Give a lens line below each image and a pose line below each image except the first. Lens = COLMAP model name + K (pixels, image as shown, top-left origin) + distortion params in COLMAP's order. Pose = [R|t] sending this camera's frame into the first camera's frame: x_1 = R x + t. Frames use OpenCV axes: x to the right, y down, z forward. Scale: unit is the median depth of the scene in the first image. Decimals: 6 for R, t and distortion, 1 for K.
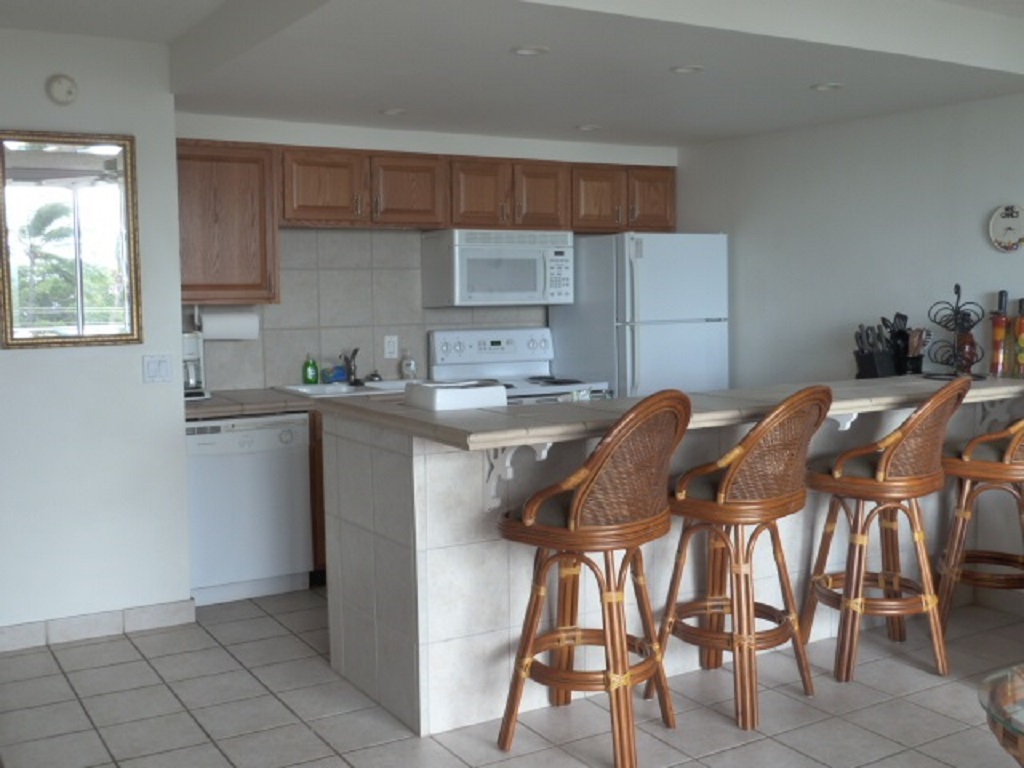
lens RADIAL K [[1104.9, 0, 511.2], [0, 1104.9, 380.9], [0, 0, 1]] dist [-0.022668, 0.000000]
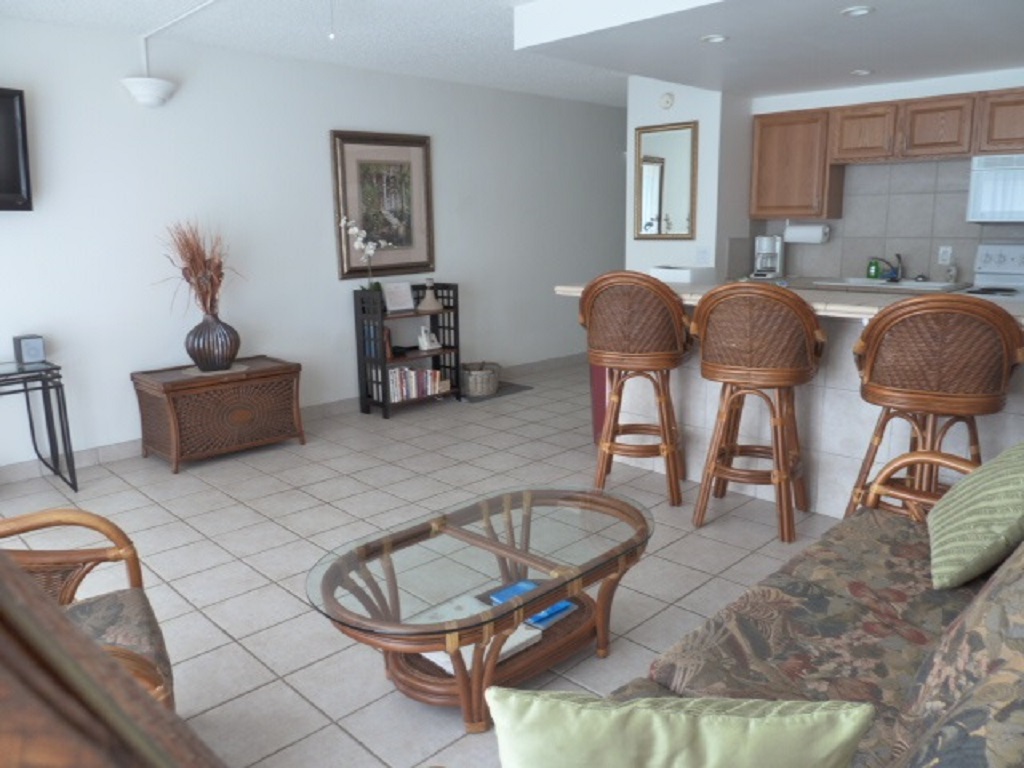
lens RADIAL K [[761.8, 0, 511.6], [0, 761.8, 383.3], [0, 0, 1]] dist [-0.010057, -0.009711]
pose [[0.243011, 0.205993, -0.947899, 0.644833], [-0.077428, 0.978193, 0.192726, -0.017305], [0.966929, 0.026559, 0.253661, 0.321029]]
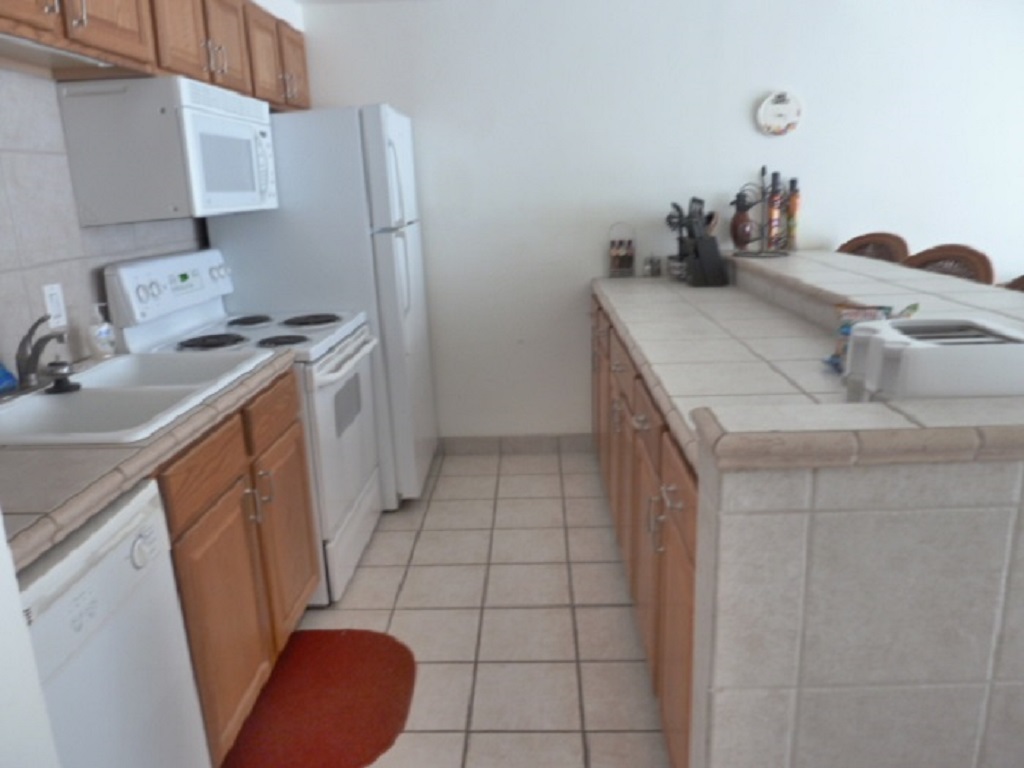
lens RADIAL K [[761.8, 0, 510.6], [0, 761.8, 384.8], [0, 0, 1]] dist [-0.010057, -0.009711]
pose [[0.545860, -0.225478, 0.806967, -0.301982], [0.105295, 0.973935, 0.200906, -0.045211], [-0.831234, -0.024697, 0.555374, 0.644048]]
